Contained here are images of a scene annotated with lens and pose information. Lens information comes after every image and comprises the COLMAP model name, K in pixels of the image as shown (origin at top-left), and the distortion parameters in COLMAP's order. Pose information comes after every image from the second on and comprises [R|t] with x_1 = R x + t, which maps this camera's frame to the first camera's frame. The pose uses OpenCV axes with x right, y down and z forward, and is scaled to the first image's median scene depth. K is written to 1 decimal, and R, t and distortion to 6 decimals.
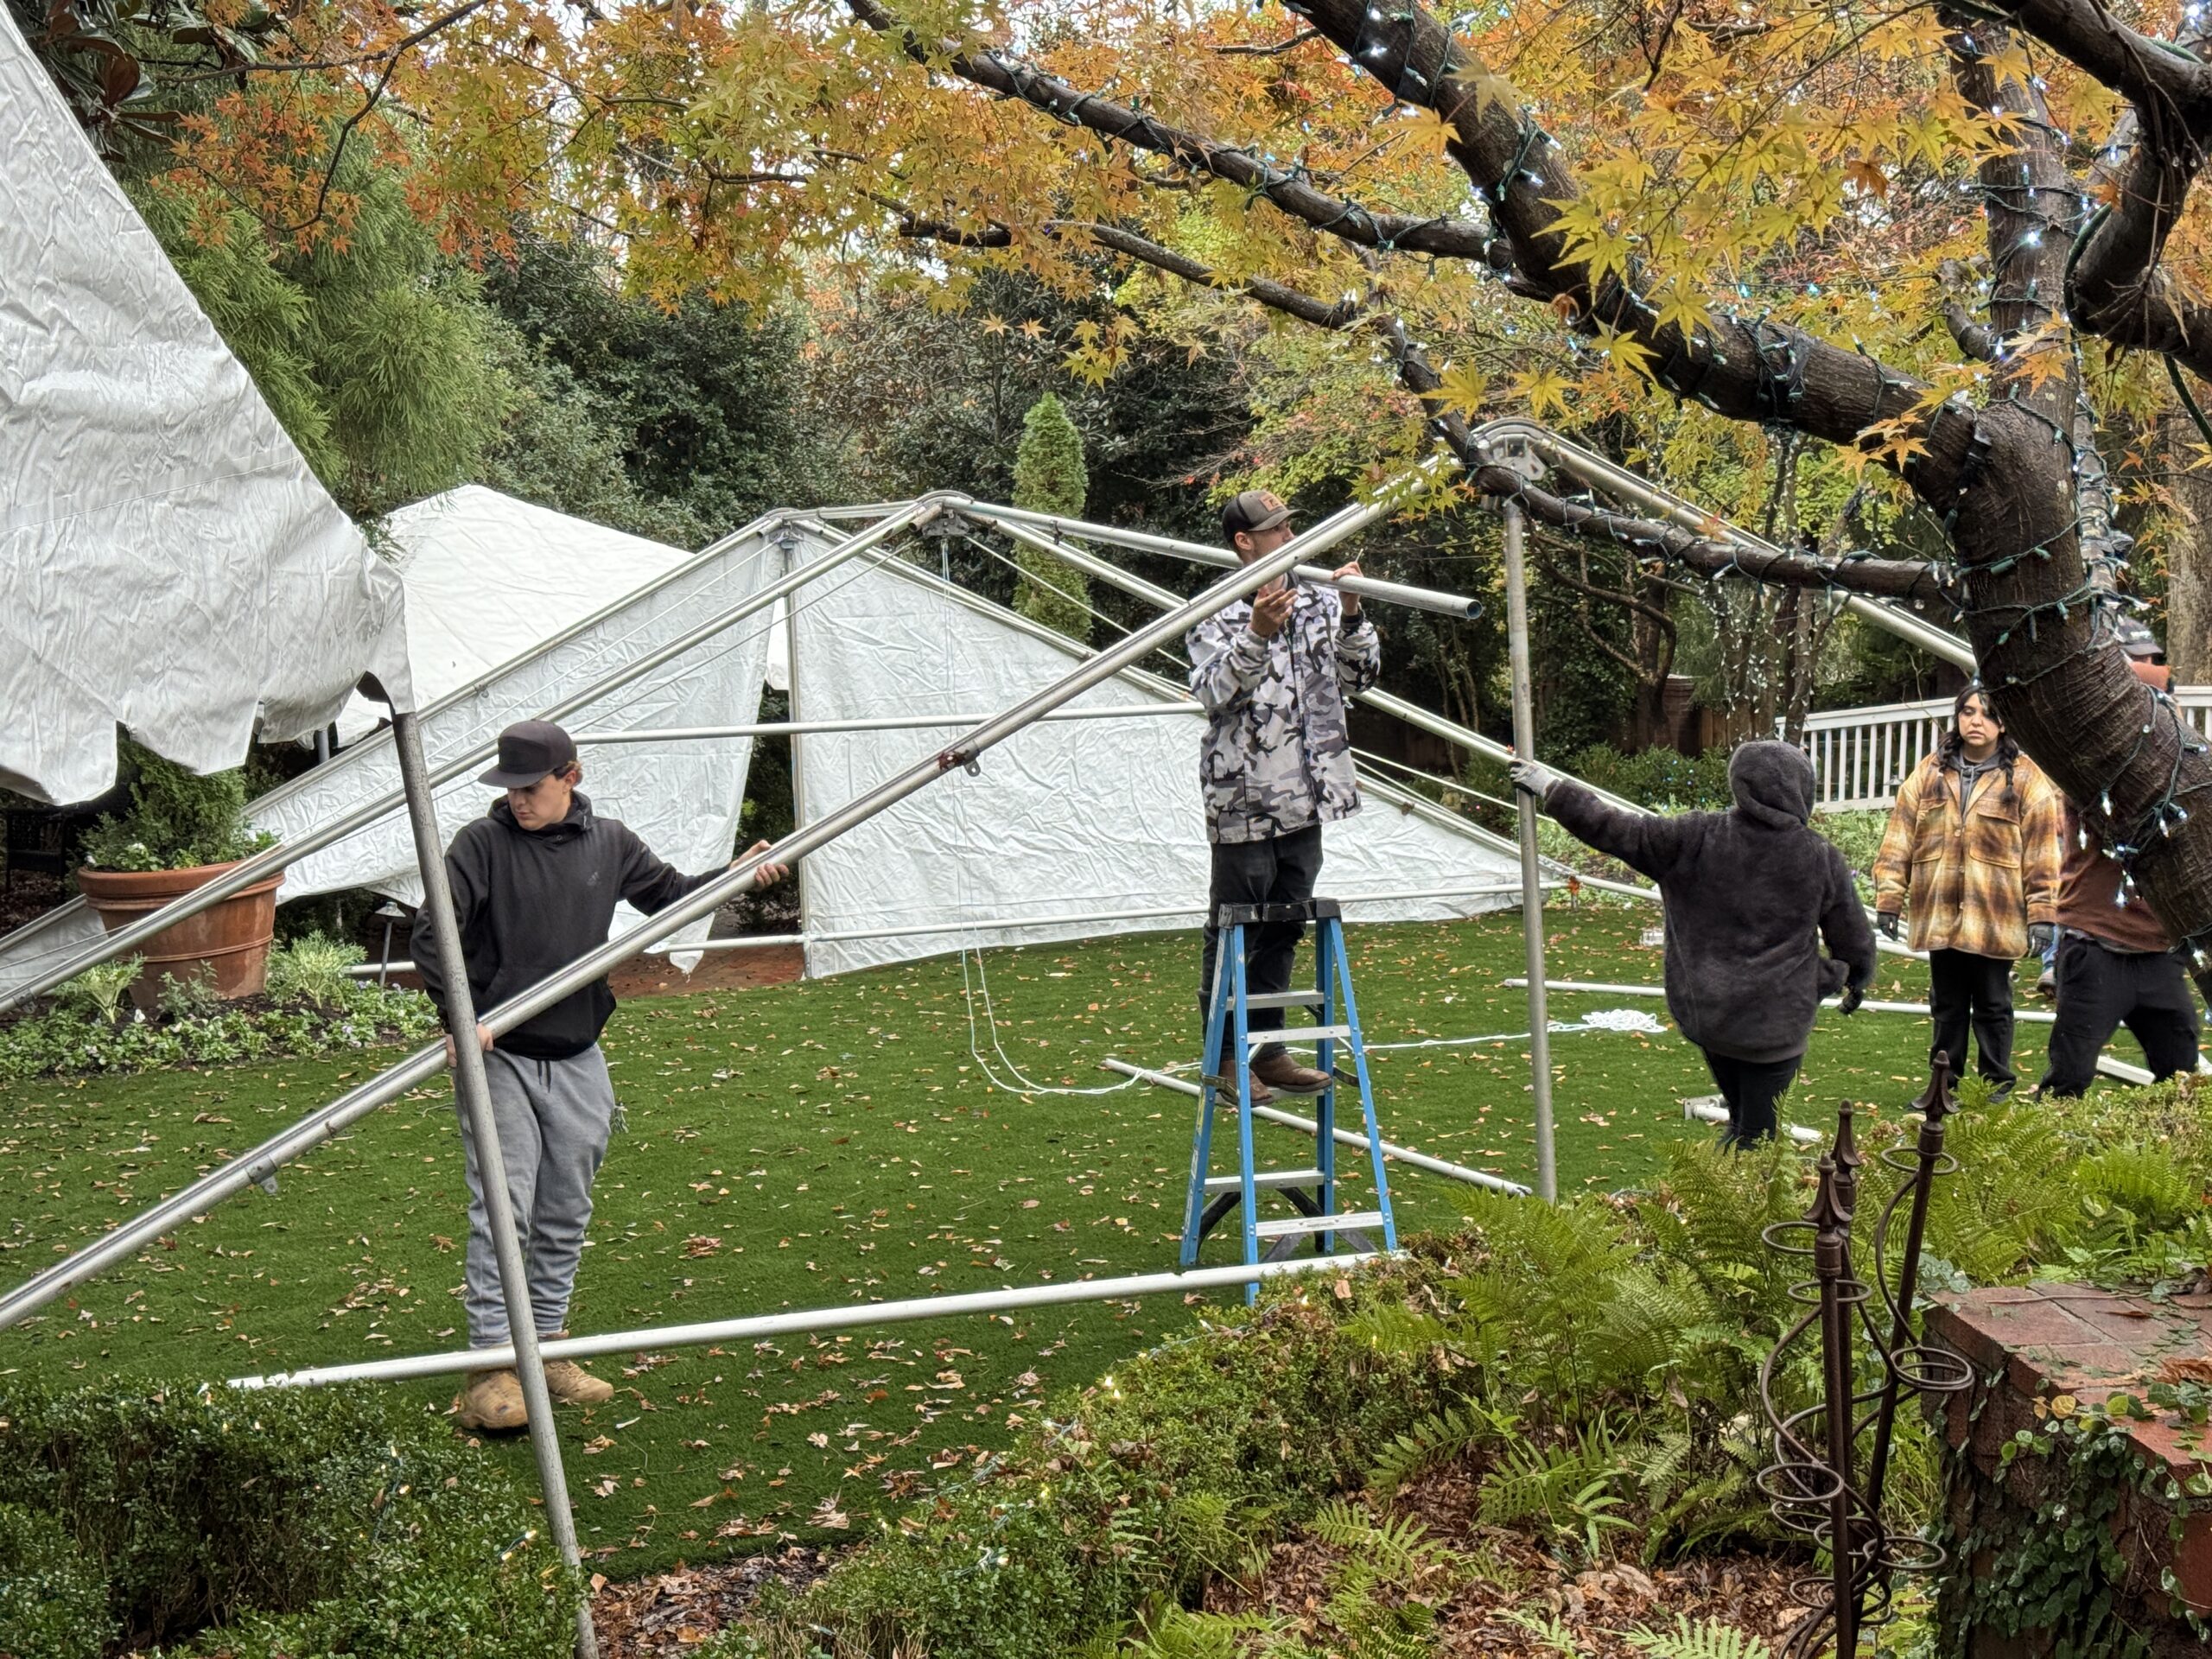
lens RADIAL K [[3044.1, 0, 1100.7], [0, 3044.1, 814.2], [0, 0, 1]] dist [0.144706, -0.174672]
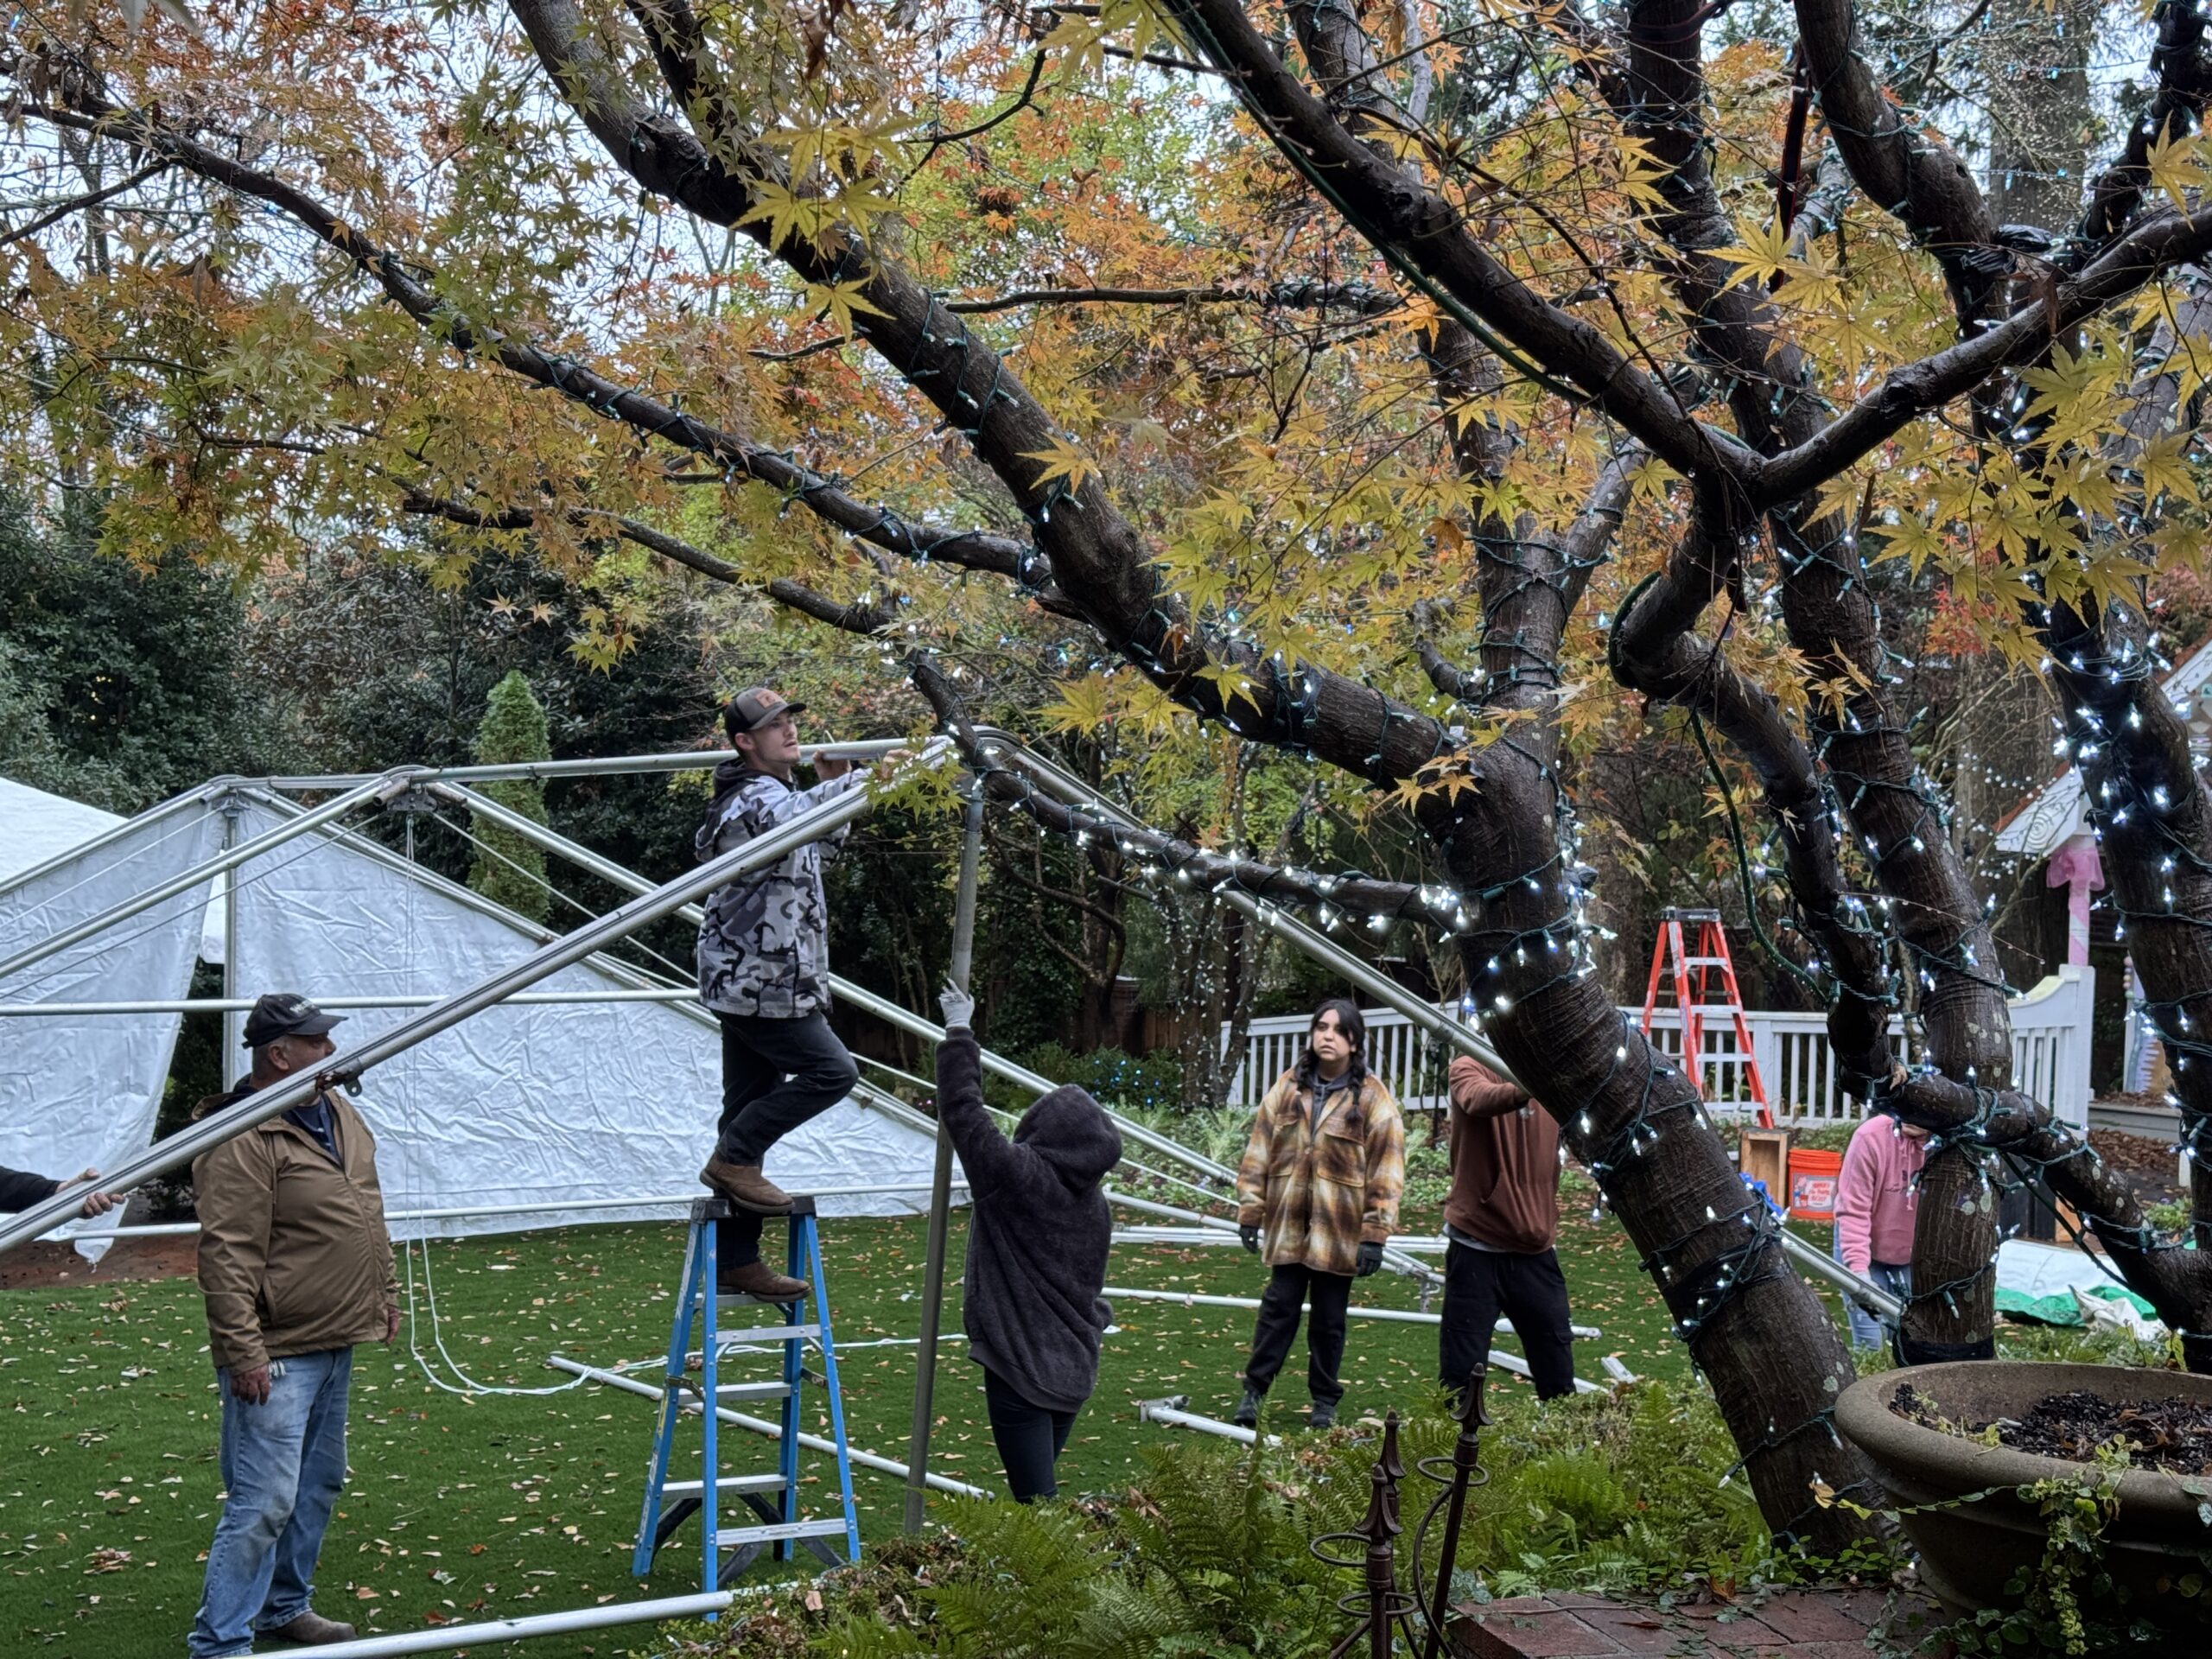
lens RADIAL K [[3044.1, 0, 1100.7], [0, 3044.1, 814.2], [0, 0, 1]] dist [0.144706, -0.174672]
pose [[0.983169, 0.042817, 0.177609, -0.016539], [-0.025734, 0.994913, -0.097391, -0.001283], [-0.180875, 0.091181, 0.979270, -0.000838]]
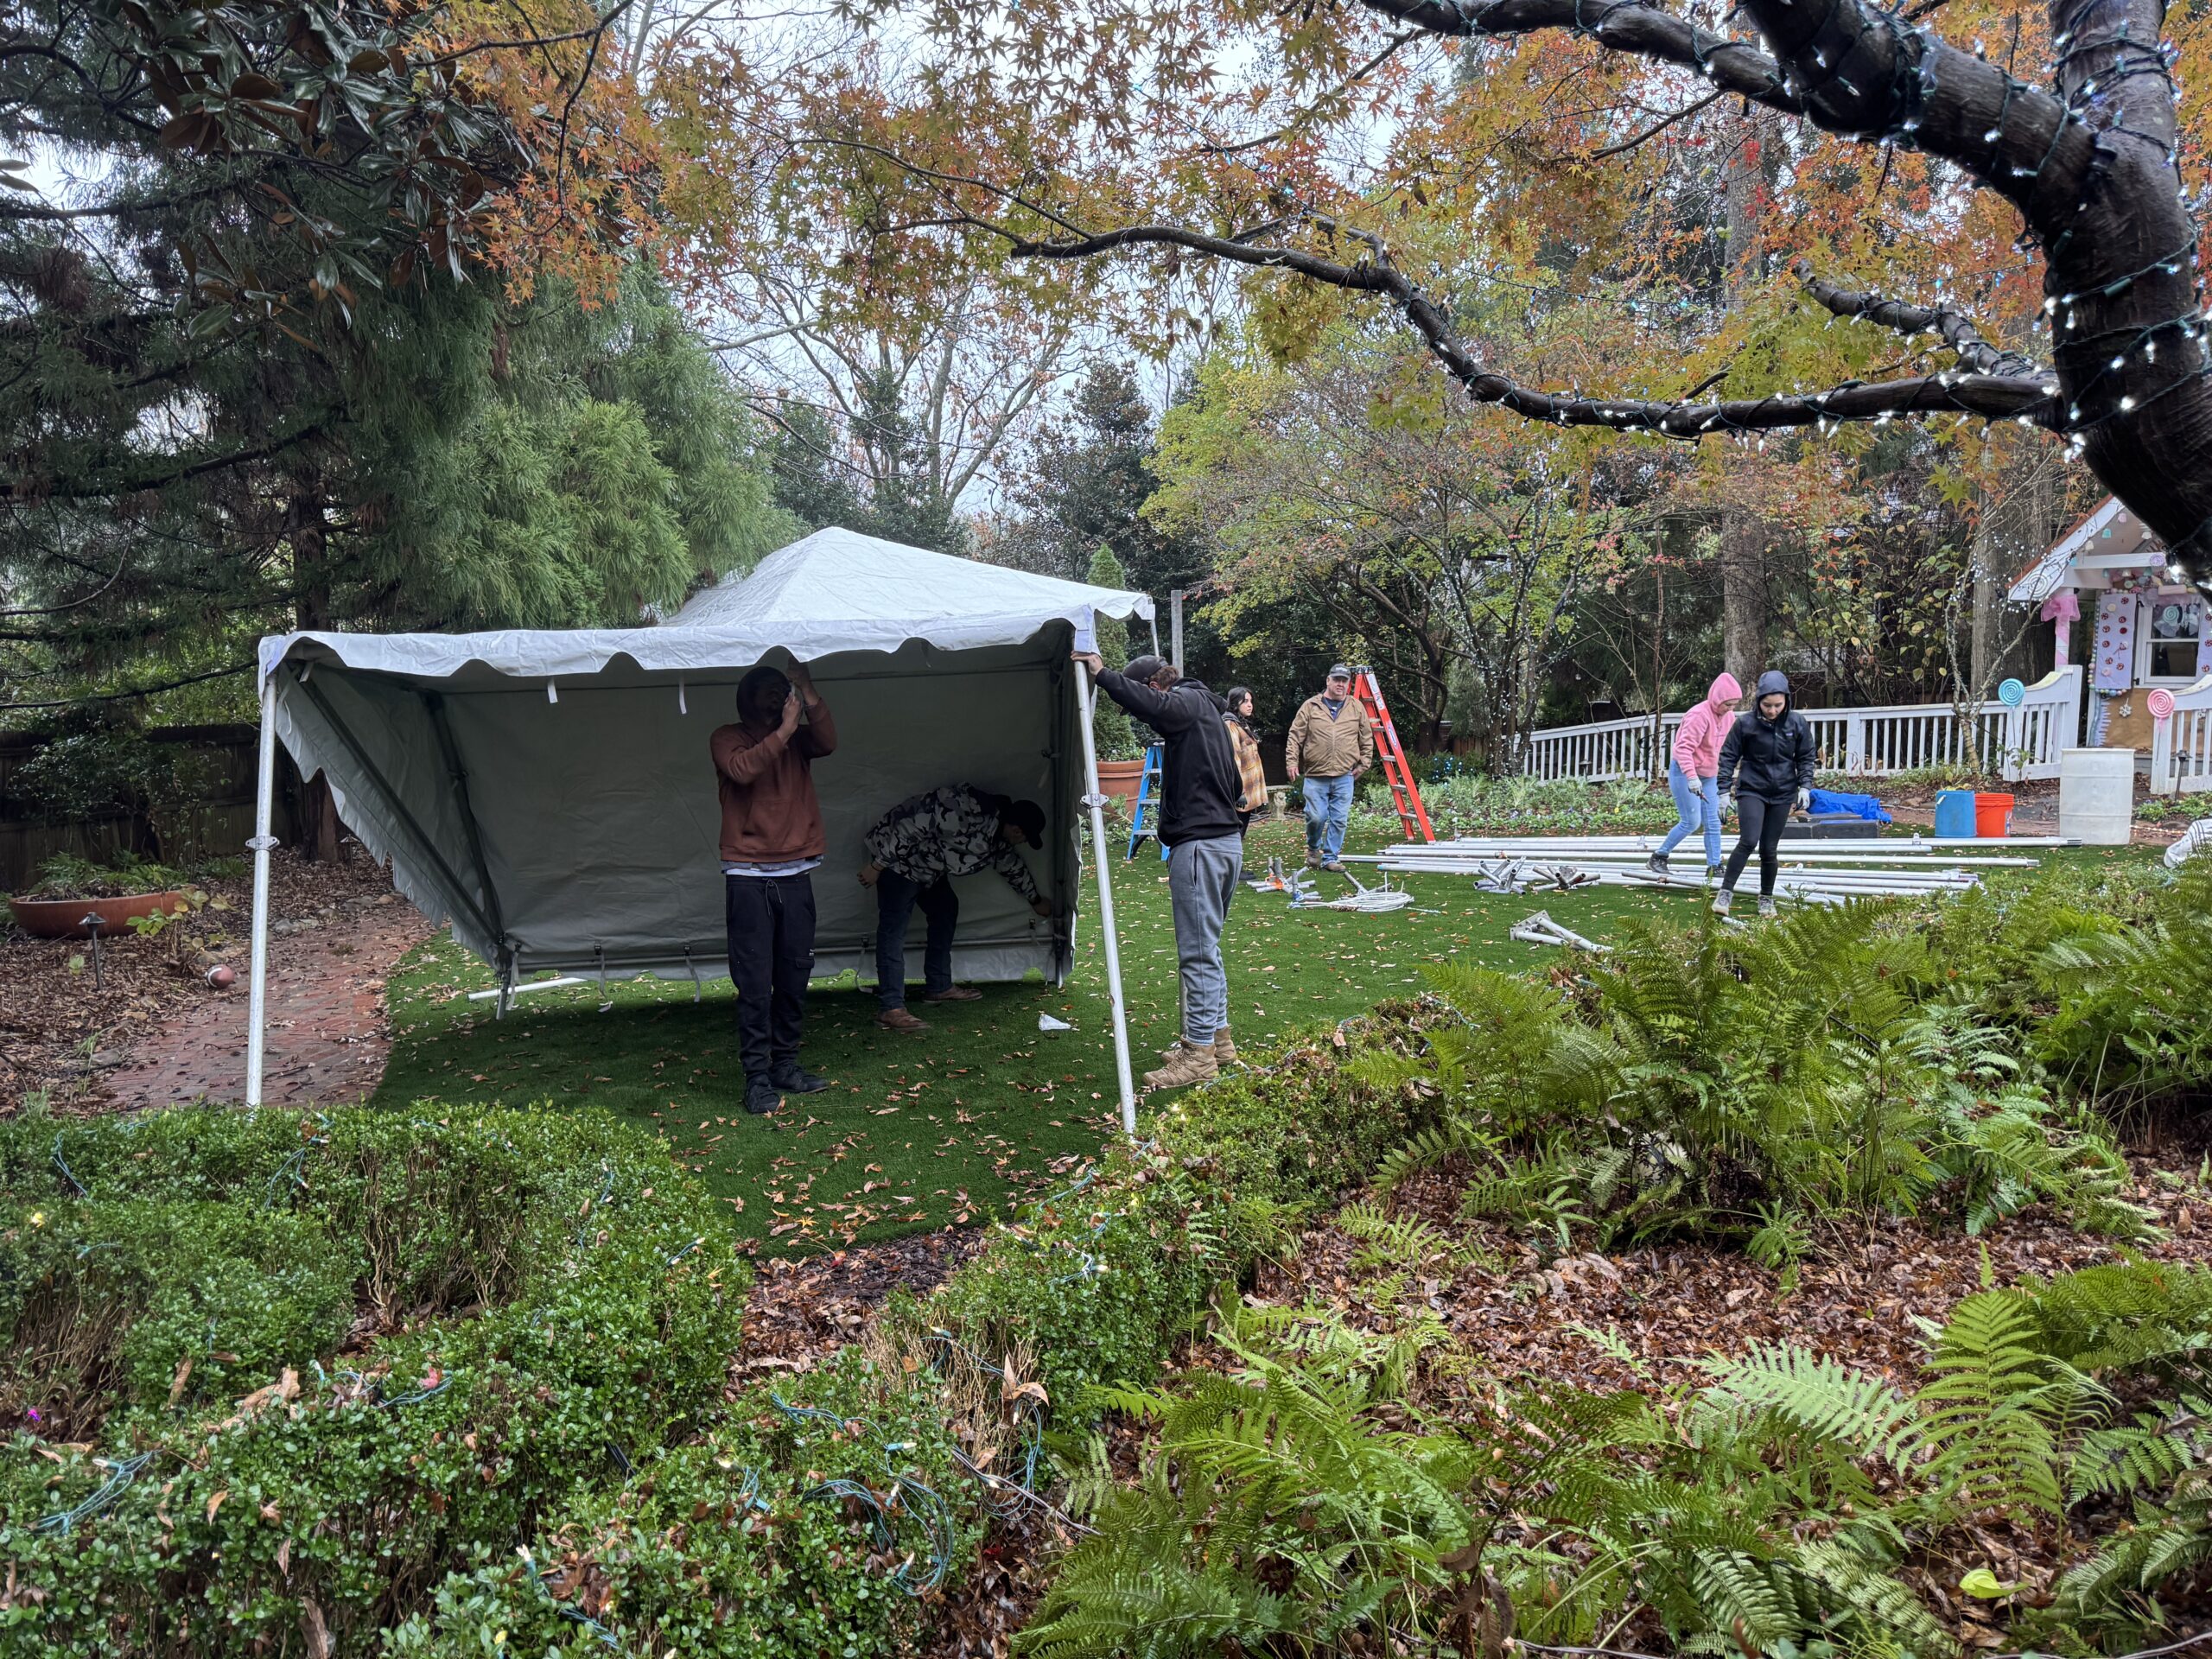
lens RADIAL K [[1563.8, 0, 1095.1], [0, 1563.8, 802.9], [0, 0, 1]] dist [0.073076, -0.088651]
pose [[0.999783, -0.004870, -0.020238, -0.016313], [0.004776, 0.999978, -0.004664, 0.054221], [0.020260, 0.004566, 0.999784, 0.306874]]
